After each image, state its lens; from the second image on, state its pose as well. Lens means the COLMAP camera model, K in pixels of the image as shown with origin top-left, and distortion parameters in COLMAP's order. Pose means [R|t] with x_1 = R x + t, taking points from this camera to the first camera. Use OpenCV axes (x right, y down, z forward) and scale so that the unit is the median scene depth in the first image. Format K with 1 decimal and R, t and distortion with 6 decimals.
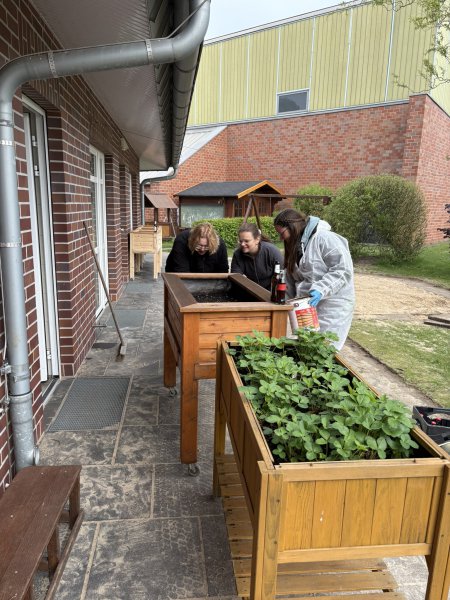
lens RADIAL K [[450.8, 0, 224.2], [0, 450.8, 302.2], [0, 0, 1]] dist [0.025136, -0.020721]
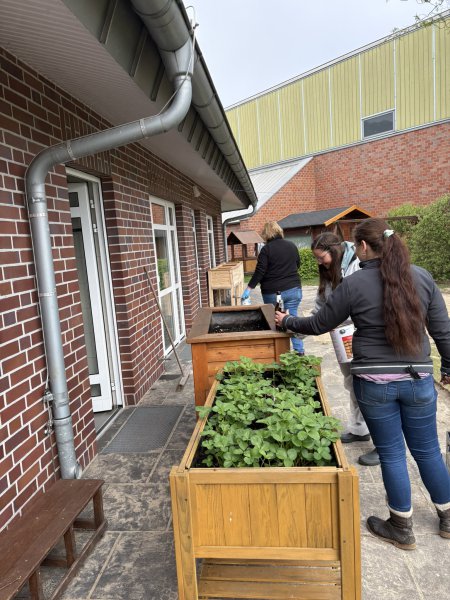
lens RADIAL K [[450.8, 0, 225.3], [0, 450.8, 299.4], [0, 0, 1]] dist [0.025136, -0.020721]
pose [[0.972240, -0.064443, -0.224936, 0.171027], [0.047139, 0.995560, -0.081476, 0.006027], [0.229188, 0.068611, 0.970961, -0.053255]]
